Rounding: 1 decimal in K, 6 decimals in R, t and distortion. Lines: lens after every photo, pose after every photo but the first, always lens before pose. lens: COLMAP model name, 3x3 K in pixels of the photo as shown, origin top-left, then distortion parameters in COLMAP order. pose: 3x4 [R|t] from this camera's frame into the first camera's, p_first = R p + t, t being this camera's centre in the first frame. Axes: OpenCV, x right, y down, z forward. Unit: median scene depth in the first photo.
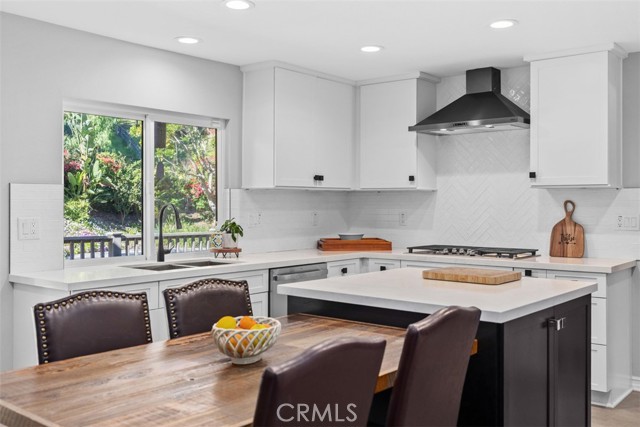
lens RADIAL K [[635.6, 0, 315.6], [0, 635.6, 210.5], [0, 0, 1]] dist [0.001432, 0.000000]
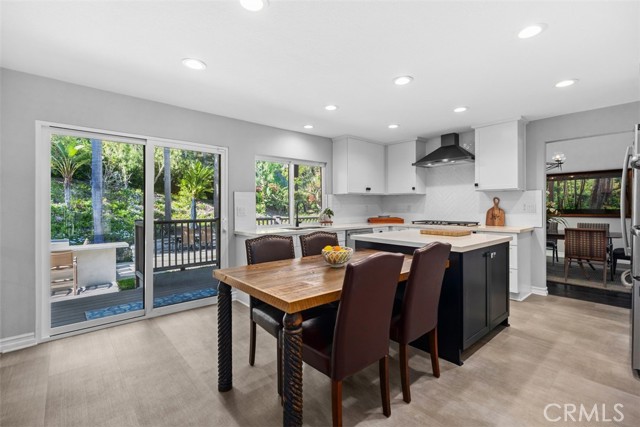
lens RADIAL K [[291.5, 0, 315.0], [0, 291.5, 210.4], [0, 0, 1]] dist [0.002108, 0.001259]
pose [[0.985212, -0.006790, -0.171208, -0.005078], [0.007500, 0.999966, 0.003497, 0.018454], [0.171178, -0.004730, 0.985229, -0.000184]]
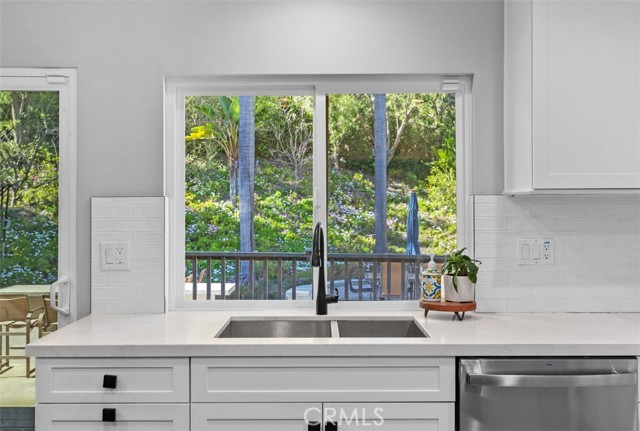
lens RADIAL K [[635.6, 0, 322.2], [0, 635.6, 211.7], [0, 0, 1]] dist [0.001432, 0.000000]
pose [[0.615853, 0.004258, -0.787850, 0.239616], [-0.002512, 0.999991, 0.003442, -0.022512], [0.787857, -0.000141, 0.615858, 0.571923]]
